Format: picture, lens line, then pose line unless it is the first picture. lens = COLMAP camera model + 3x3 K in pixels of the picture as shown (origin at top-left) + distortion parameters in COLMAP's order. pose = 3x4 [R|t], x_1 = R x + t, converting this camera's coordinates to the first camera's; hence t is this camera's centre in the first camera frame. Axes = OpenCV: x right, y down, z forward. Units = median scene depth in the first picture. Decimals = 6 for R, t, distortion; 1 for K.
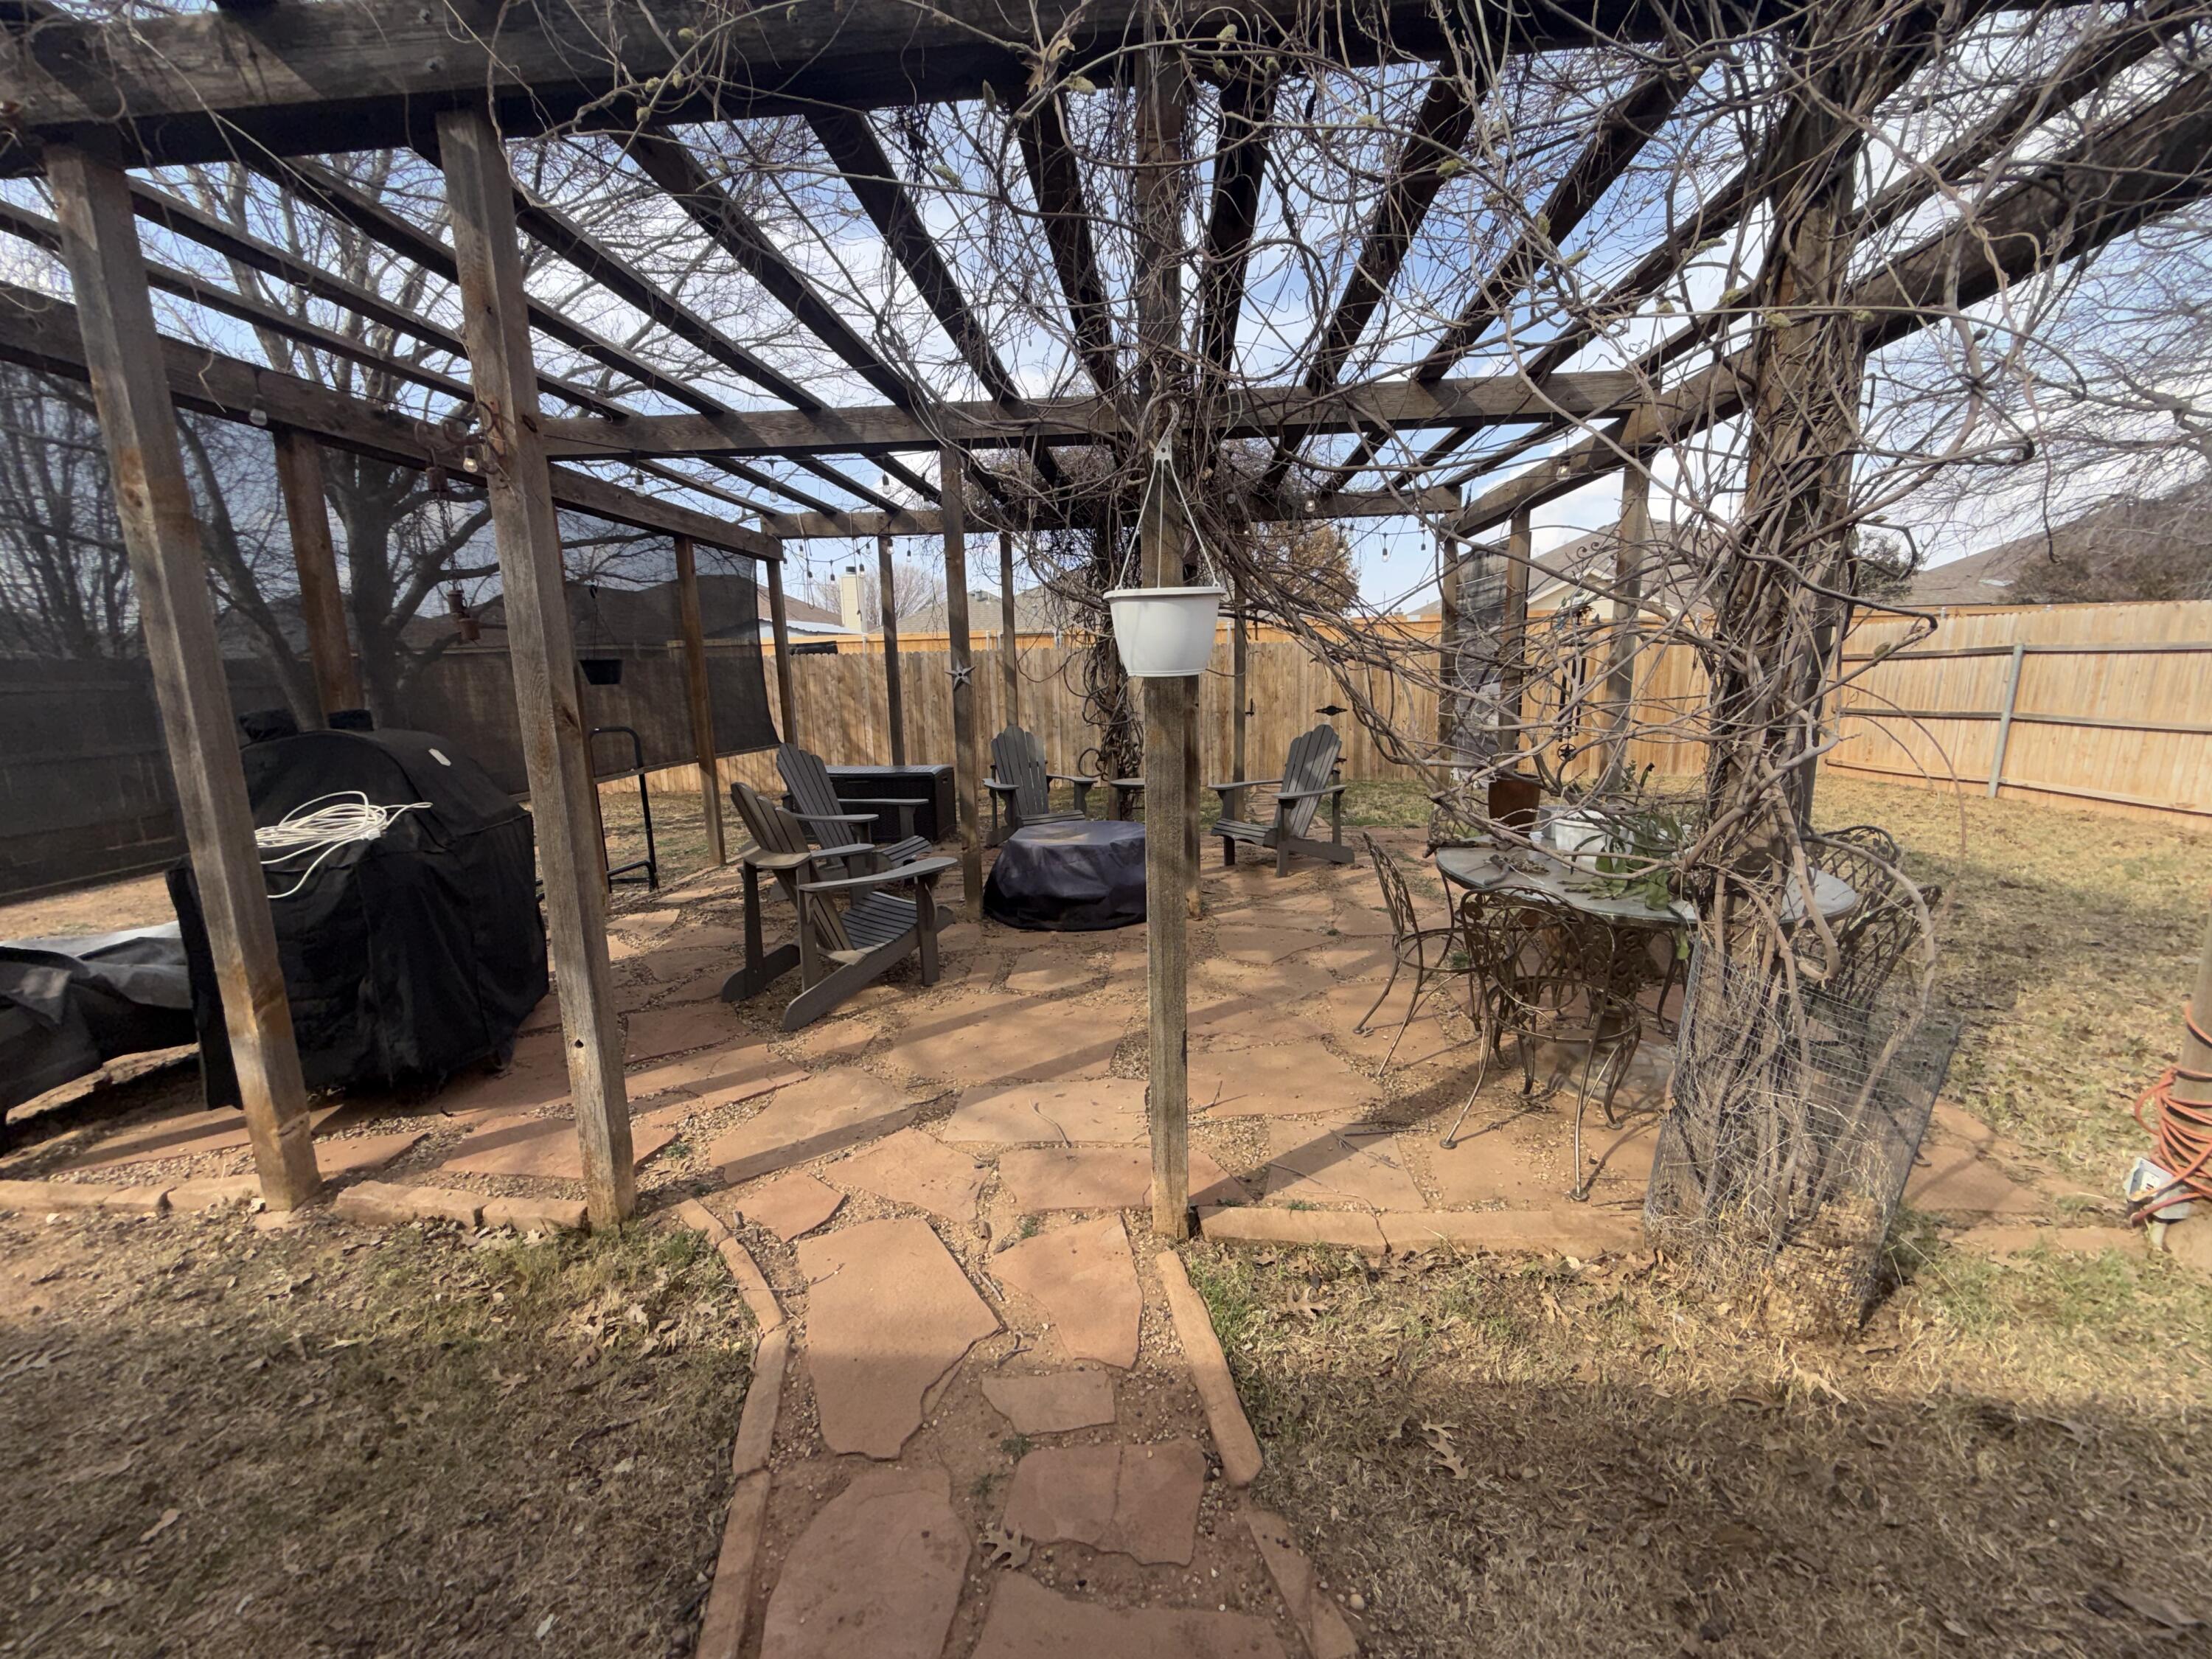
lens RADIAL K [[884.3, 0, 1100.2], [0, 884.3, 833.7], [0, 0, 1]] dist [0.000823, -0.000209]
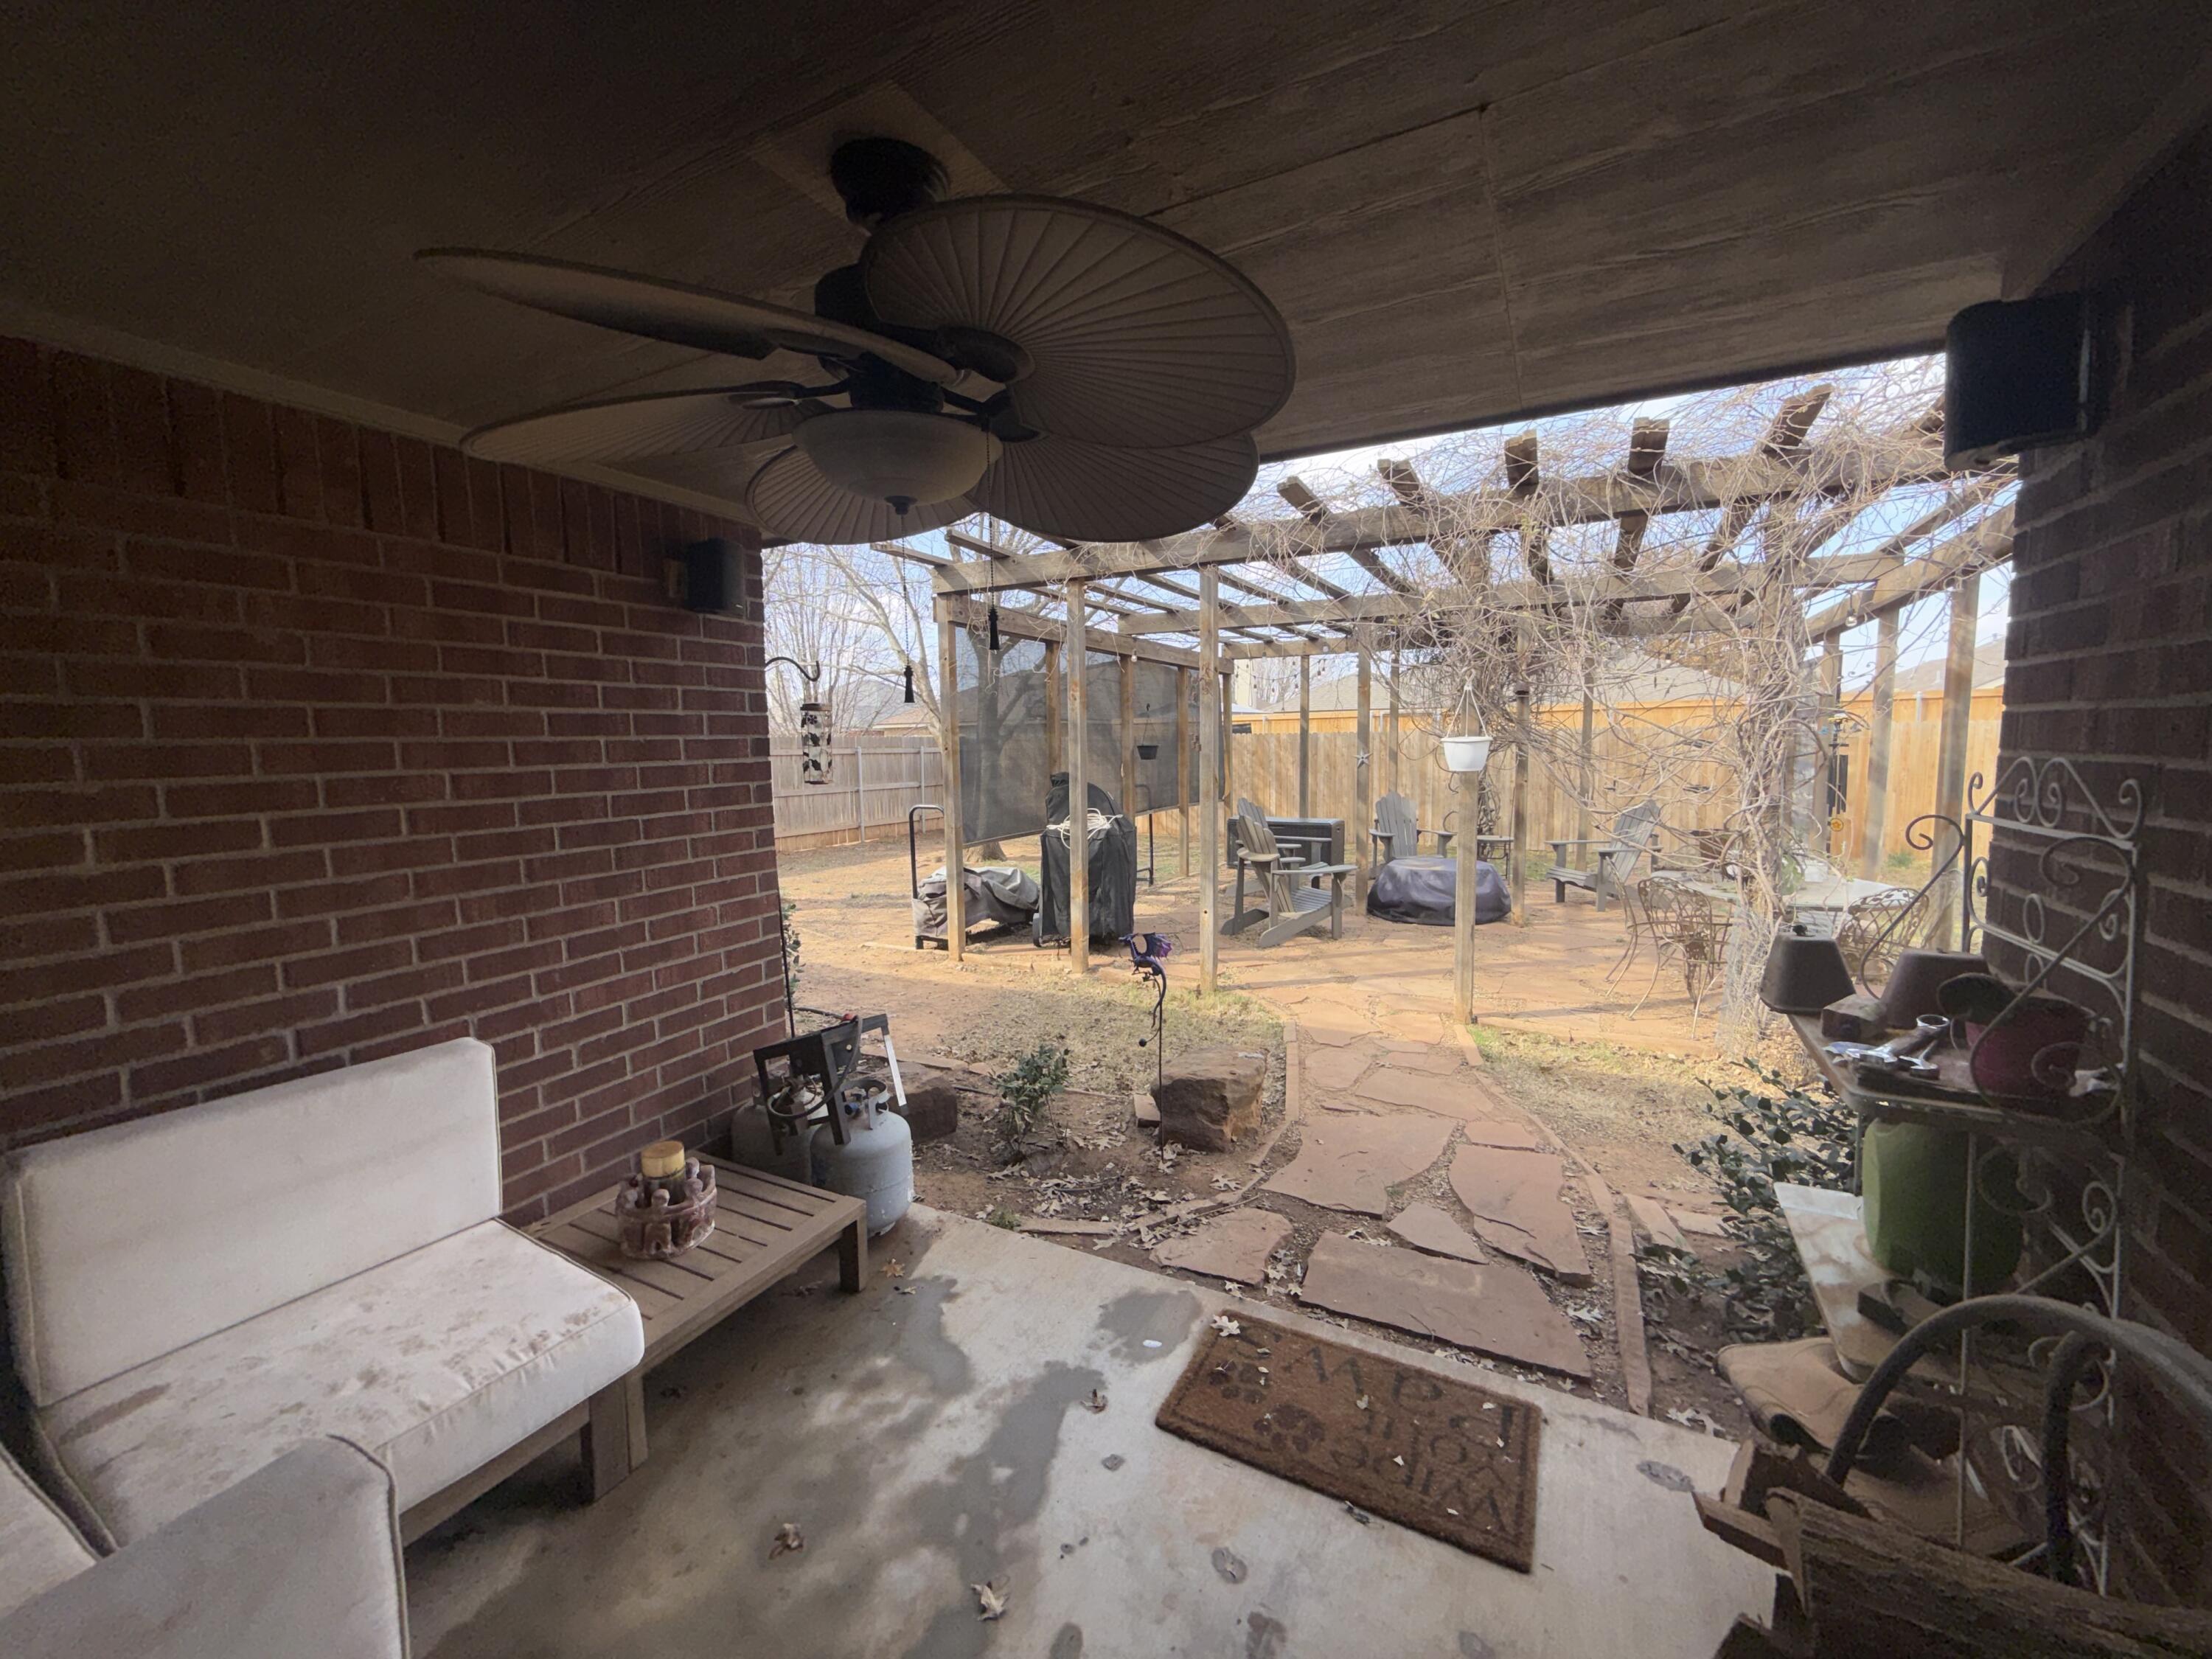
lens RADIAL K [[884.3, 0, 1100.2], [0, 884.3, 833.7], [0, 0, 1]] dist [0.000823, -0.000209]
pose [[0.917474, 0.052038, -0.394377, 0.041426], [-0.081208, 0.995030, -0.057626, 0.080930], [0.389418, 0.084897, 0.917140, -0.596636]]
